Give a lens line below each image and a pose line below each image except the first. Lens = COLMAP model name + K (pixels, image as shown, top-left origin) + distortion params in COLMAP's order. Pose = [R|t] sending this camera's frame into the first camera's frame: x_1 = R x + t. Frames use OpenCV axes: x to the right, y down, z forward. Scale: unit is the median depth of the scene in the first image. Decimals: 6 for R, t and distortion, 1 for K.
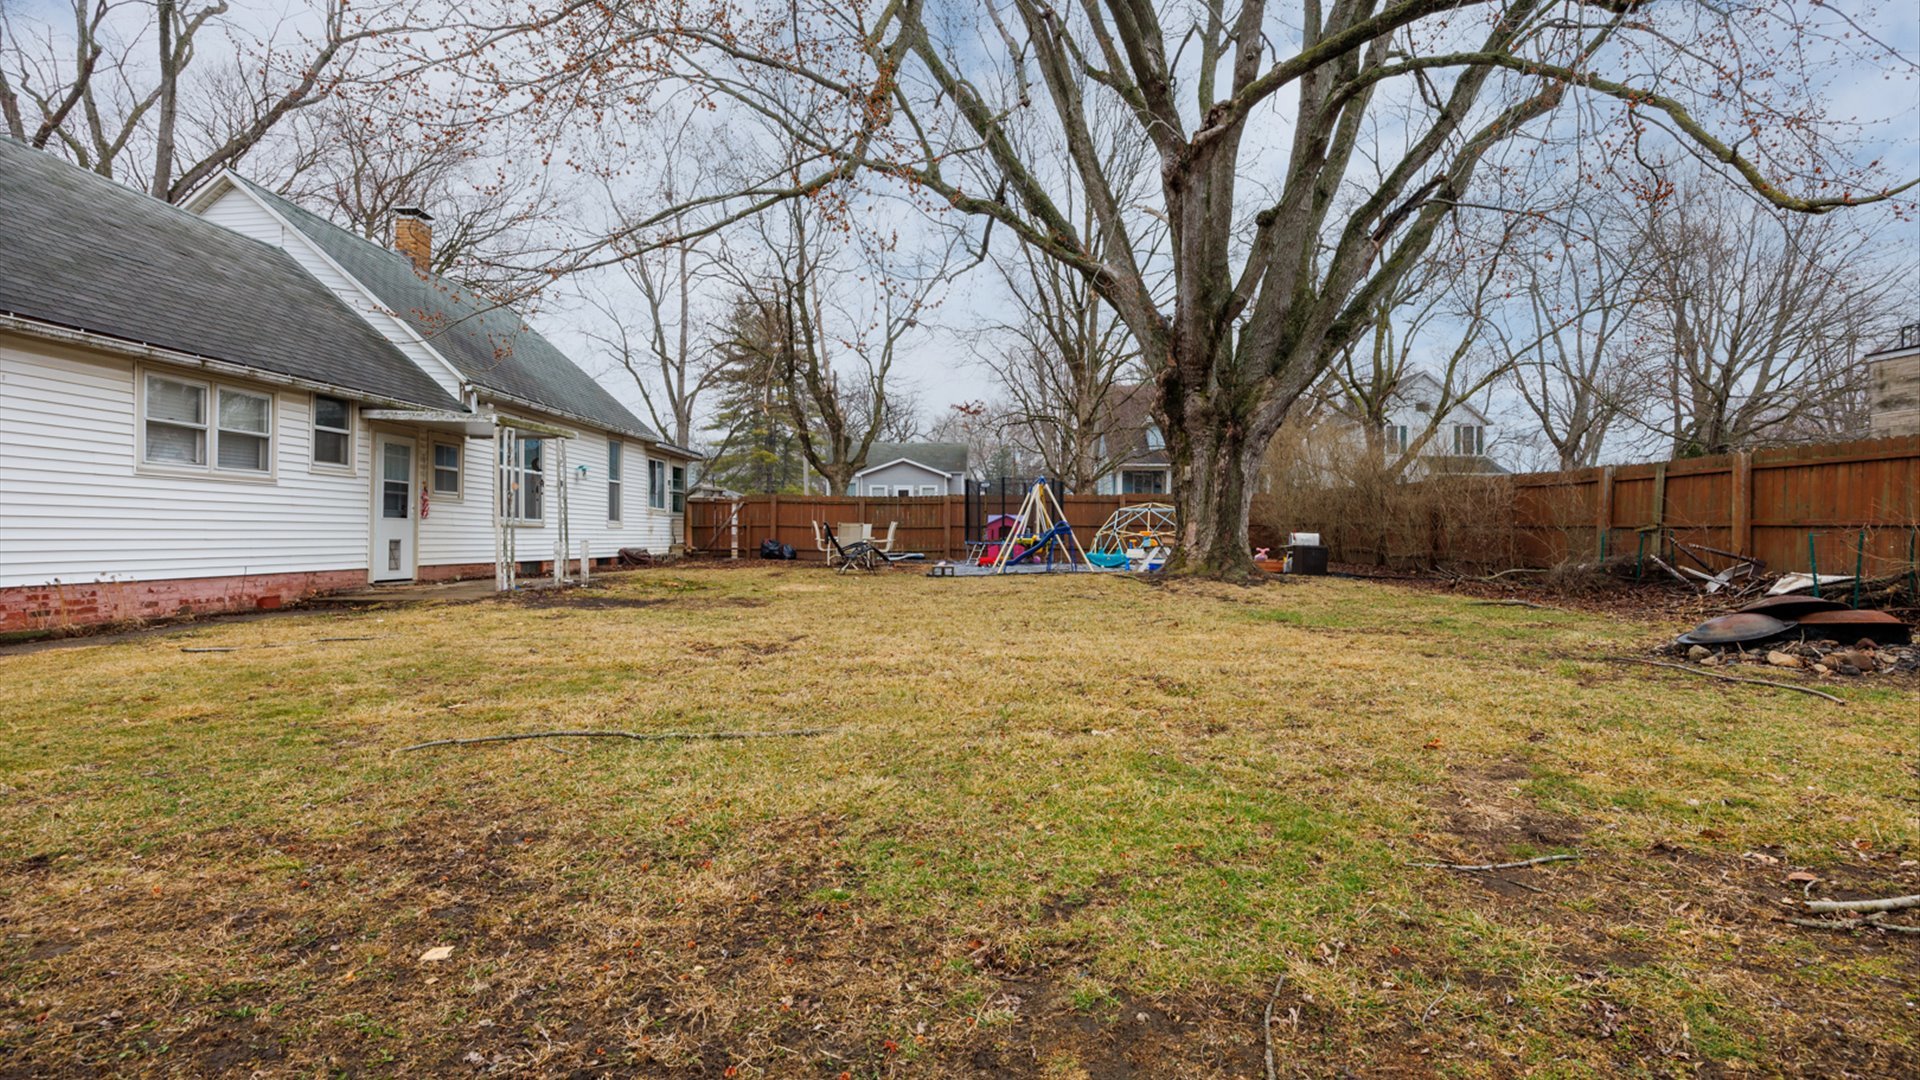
lens RADIAL K [[901.0, 0, 954.8], [0, 901.0, 539.6], [0, 0, 1]] dist [-0.013384, -0.000479]
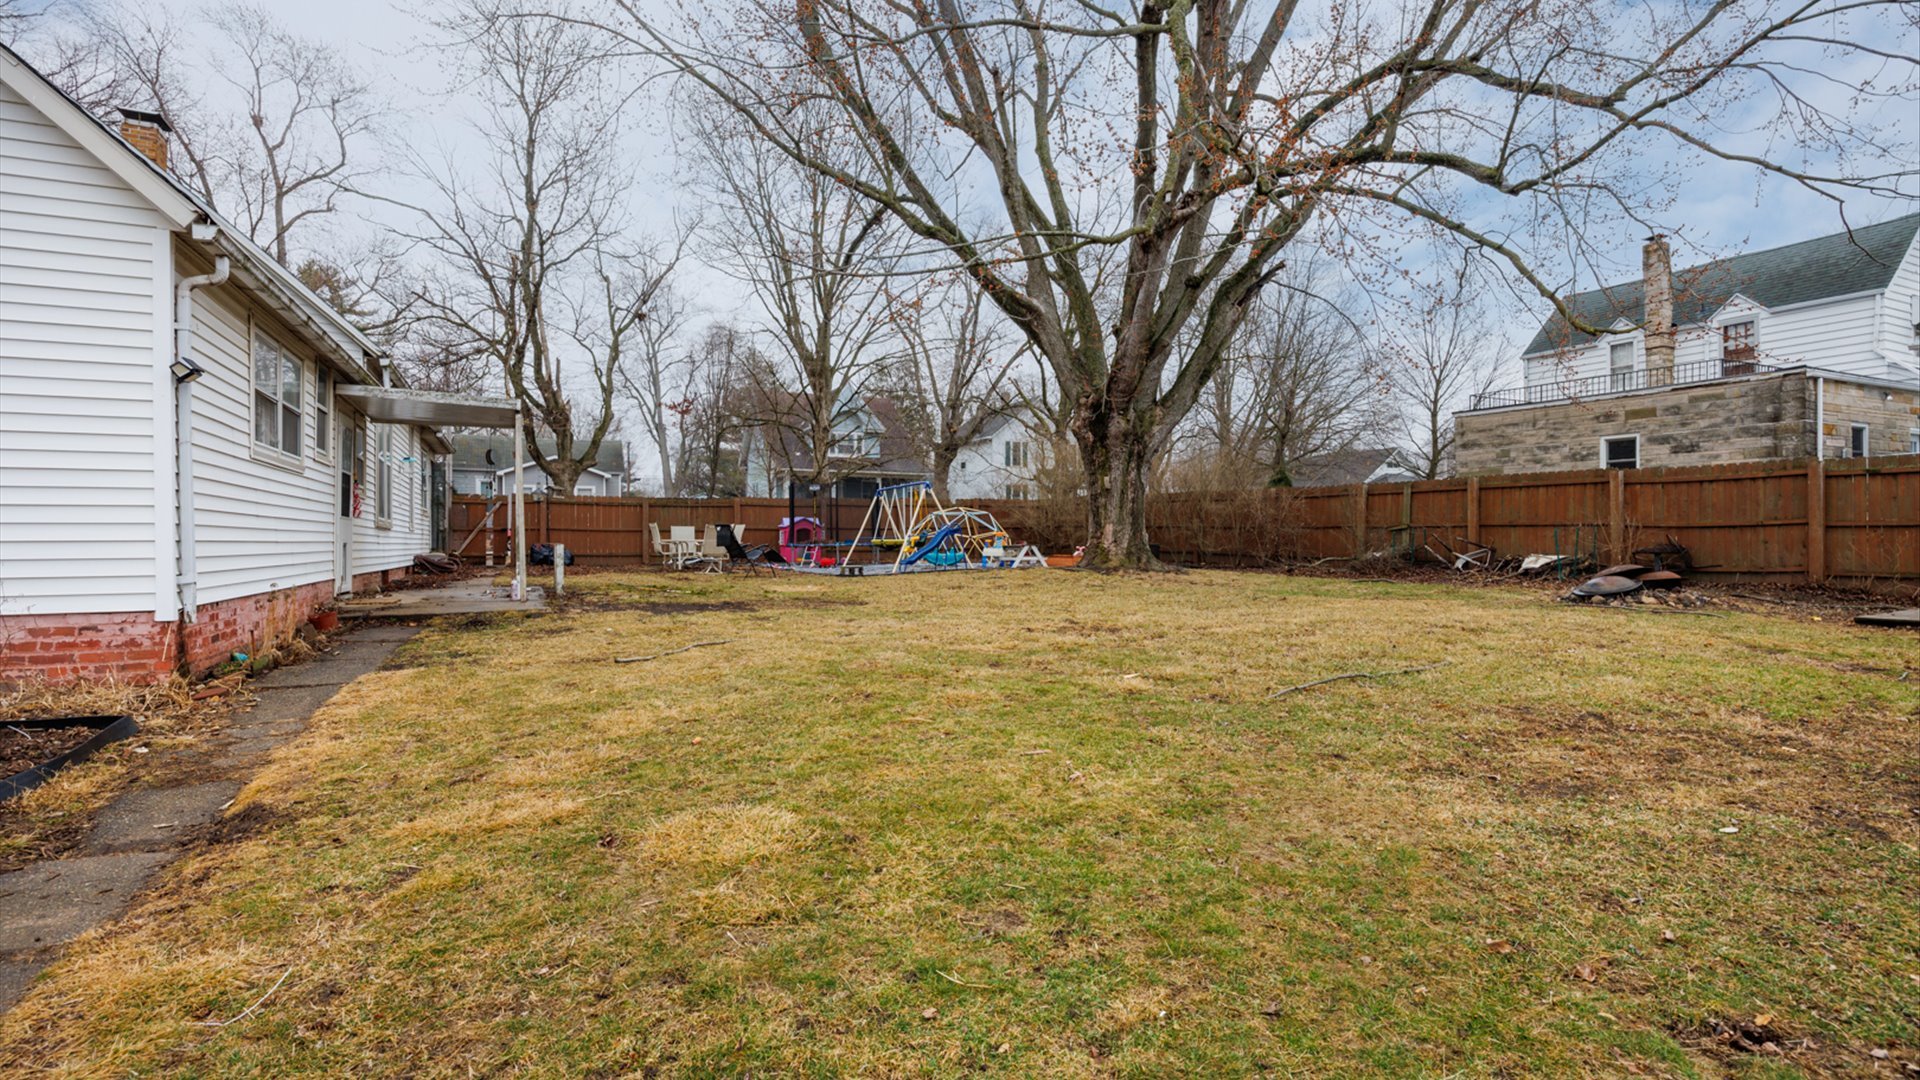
lens RADIAL K [[901.0, 0, 946.3], [0, 901.0, 542.7], [0, 0, 1]] dist [-0.013384, -0.000479]
pose [[0.895104, -0.009303, 0.445761, -0.467842], [0.009690, 0.999952, 0.001411, 0.002587], [-0.445753, 0.003056, 0.895151, 0.023149]]
